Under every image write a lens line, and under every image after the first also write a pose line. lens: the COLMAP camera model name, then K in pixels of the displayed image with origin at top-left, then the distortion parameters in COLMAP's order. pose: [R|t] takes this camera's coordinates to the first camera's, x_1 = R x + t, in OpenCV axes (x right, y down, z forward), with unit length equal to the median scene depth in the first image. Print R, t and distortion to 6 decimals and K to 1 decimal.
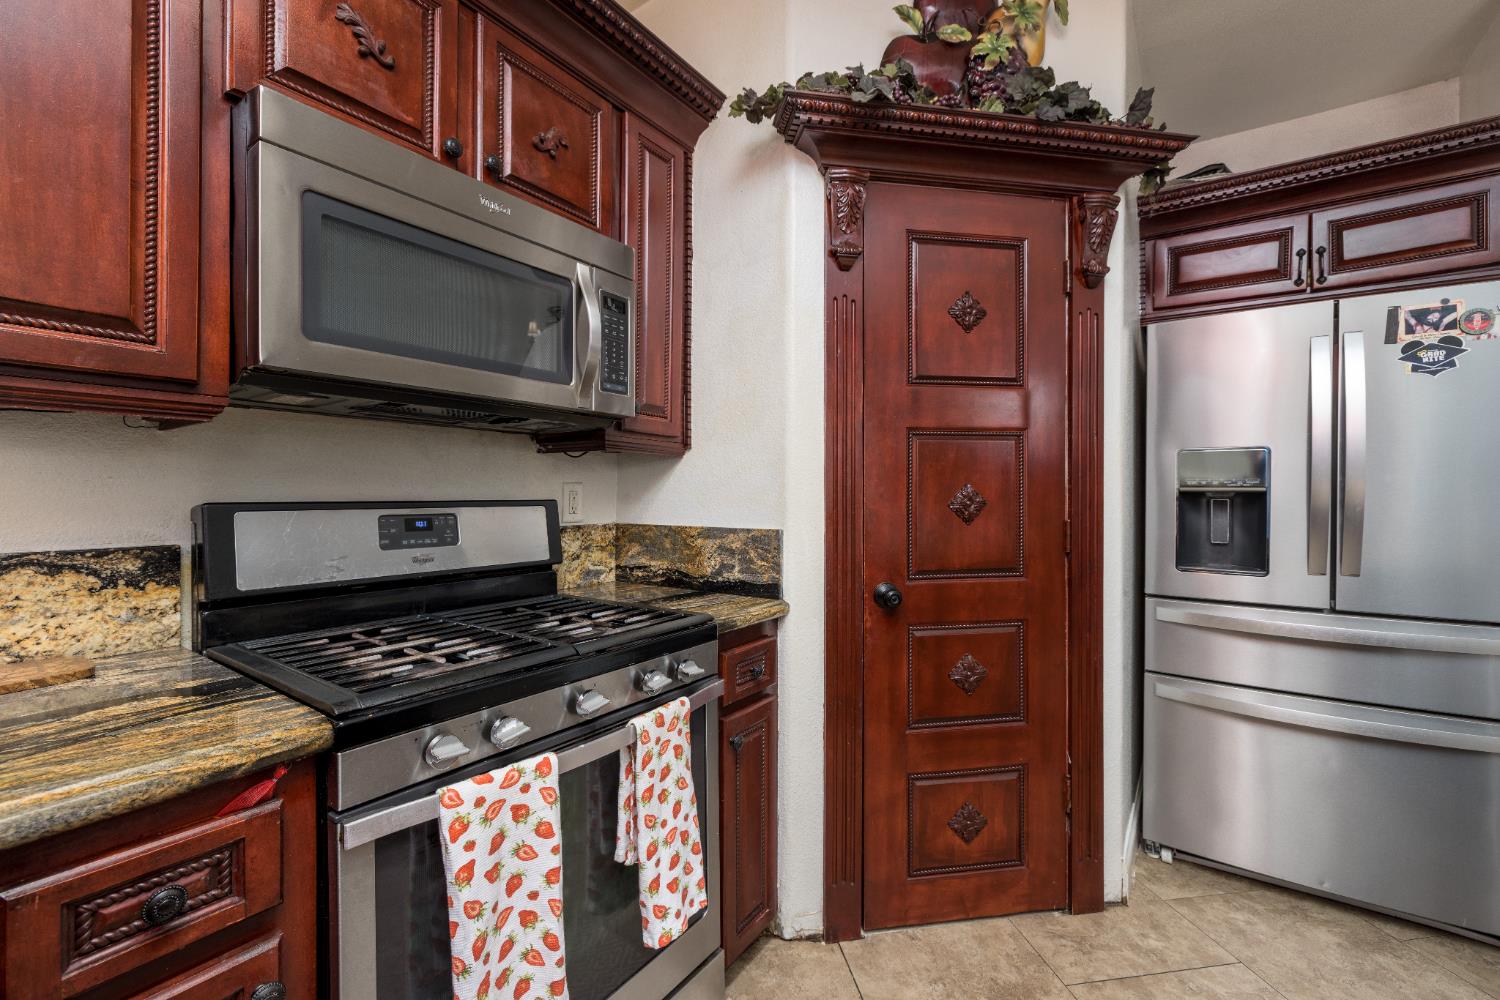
lens RADIAL K [[623.9, 0, 756.0], [0, 623.9, 495.0], [0, 0, 1]] dist [-0.001344, -0.000169]
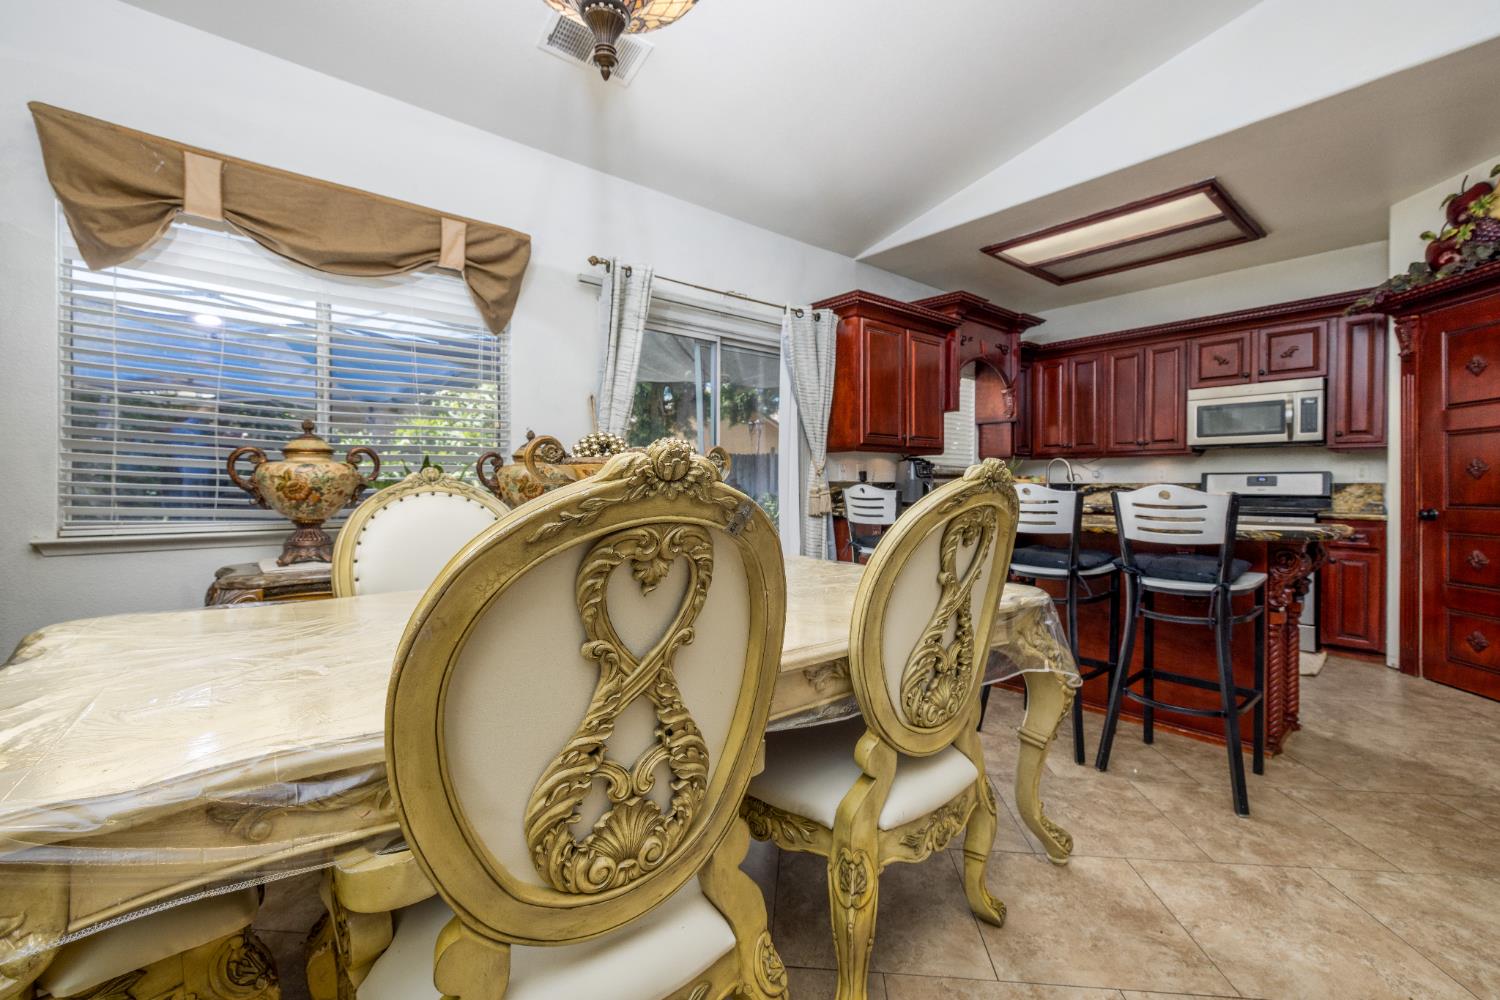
lens RADIAL K [[646.0, 0, 750.7], [0, 646.0, 493.7], [0, 0, 1]] dist [0.014088, -0.000285]
pose [[-0.243402, 0.013323, -0.969834, 2.907417], [-0.002364, 0.999895, 0.014329, 0.067730], [0.969923, 0.005781, -0.243345, -0.653006]]
